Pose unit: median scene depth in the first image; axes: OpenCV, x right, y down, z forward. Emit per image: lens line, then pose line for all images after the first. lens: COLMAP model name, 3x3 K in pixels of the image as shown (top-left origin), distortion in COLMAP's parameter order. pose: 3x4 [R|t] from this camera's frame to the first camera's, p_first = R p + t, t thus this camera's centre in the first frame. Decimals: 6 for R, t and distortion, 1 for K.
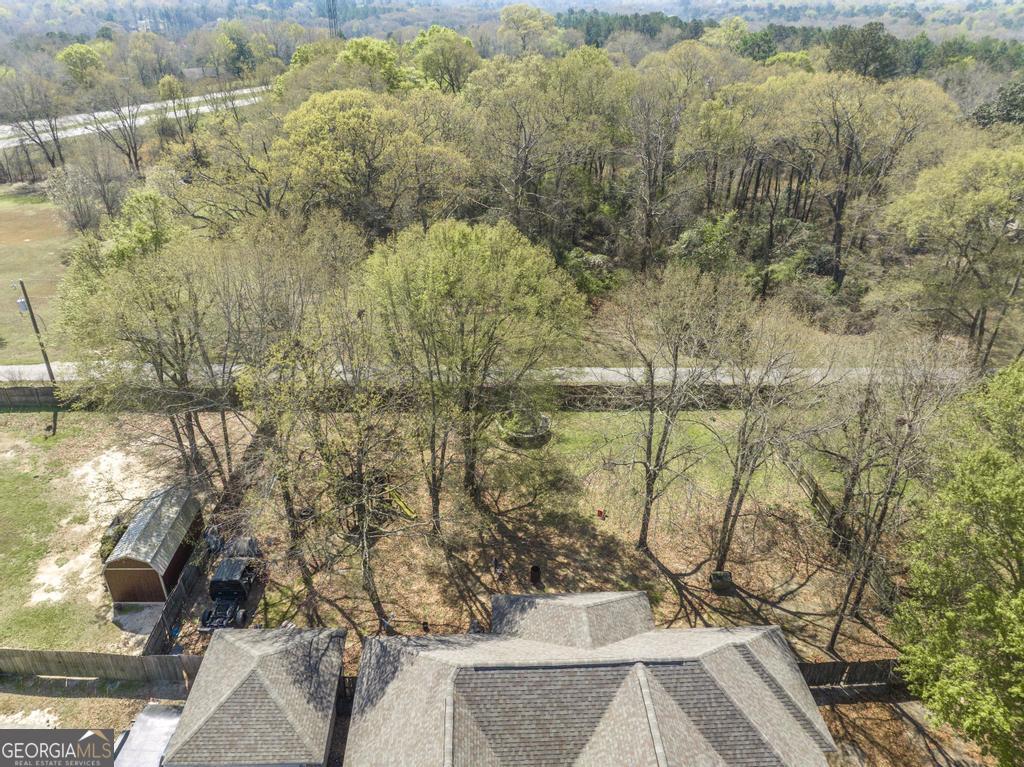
lens RADIAL K [[726.3, 0, 512.0], [0, 726.3, 383.5], [0, 0, 1]] dist [-0.040986, 0.001817]
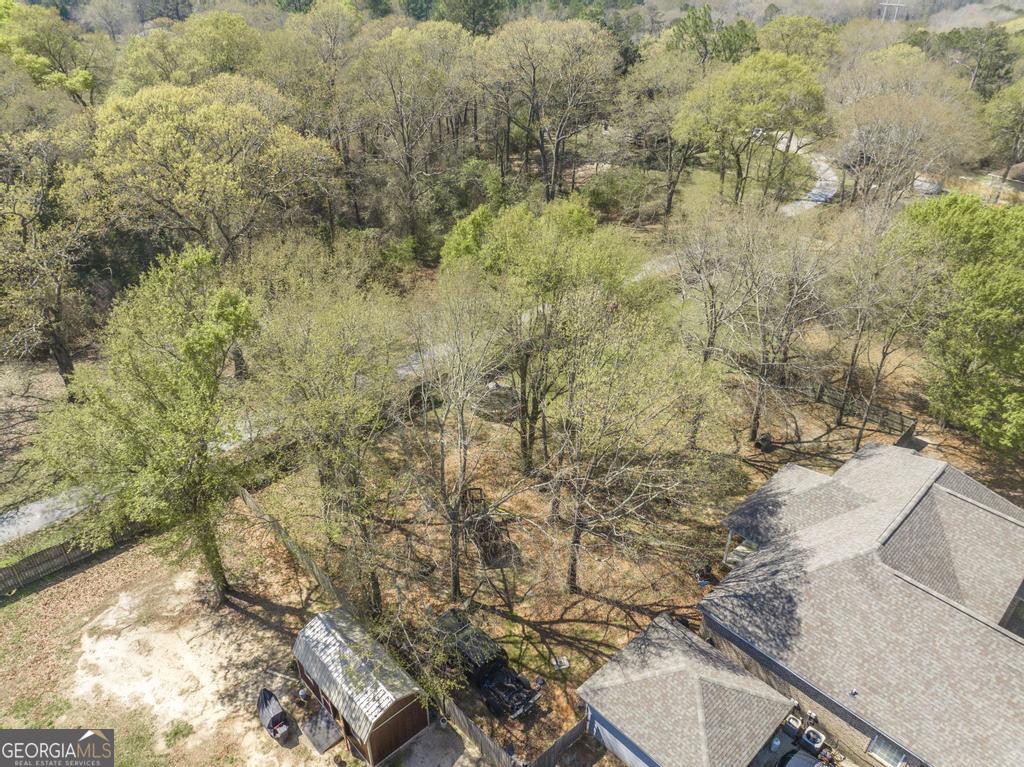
lens RADIAL K [[726.3, 0, 512.0], [0, 726.3, 383.5], [0, 0, 1]] dist [-0.040986, 0.001817]
pose [[0.750429, -0.347349, 0.562321, -0.711797], [0.314997, 0.935893, 0.157737, -0.156683], [-0.581062, 0.058759, 0.811735, 0.241975]]
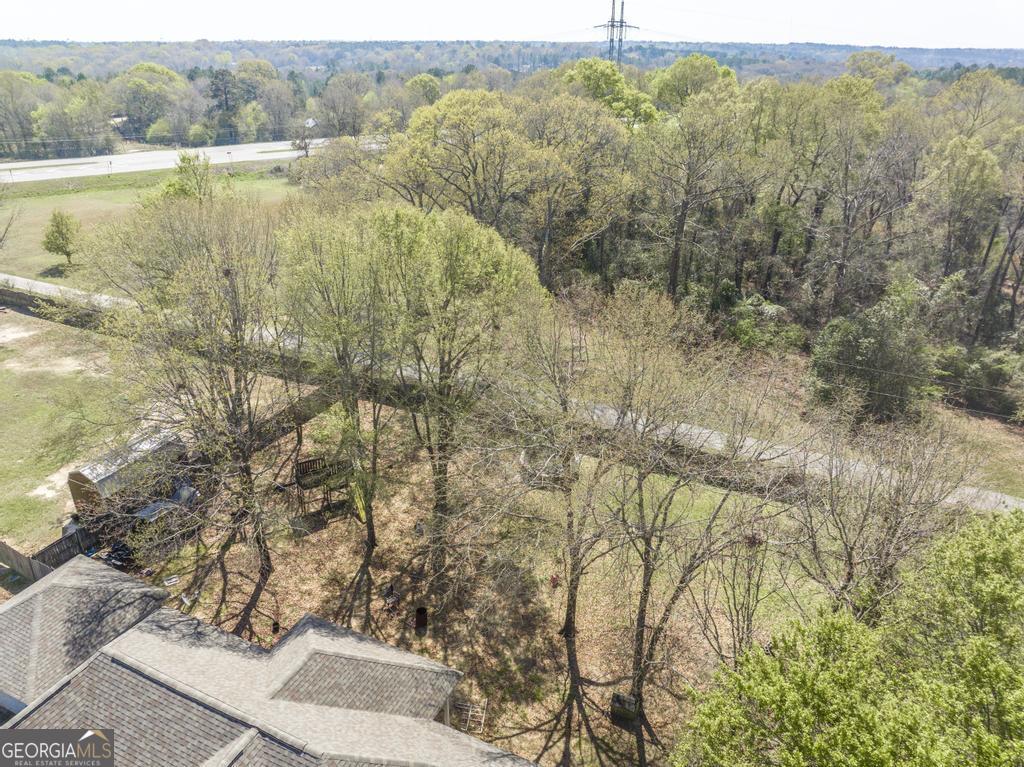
lens RADIAL K [[726.3, 0, 512.0], [0, 726.3, 383.5], [0, 0, 1]] dist [-0.040986, 0.001817]
pose [[0.886755, 0.193632, -0.419728, 0.443510], [-0.220017, 0.975383, -0.014855, -0.018081], [0.406519, 0.105520, 0.907528, 0.242052]]
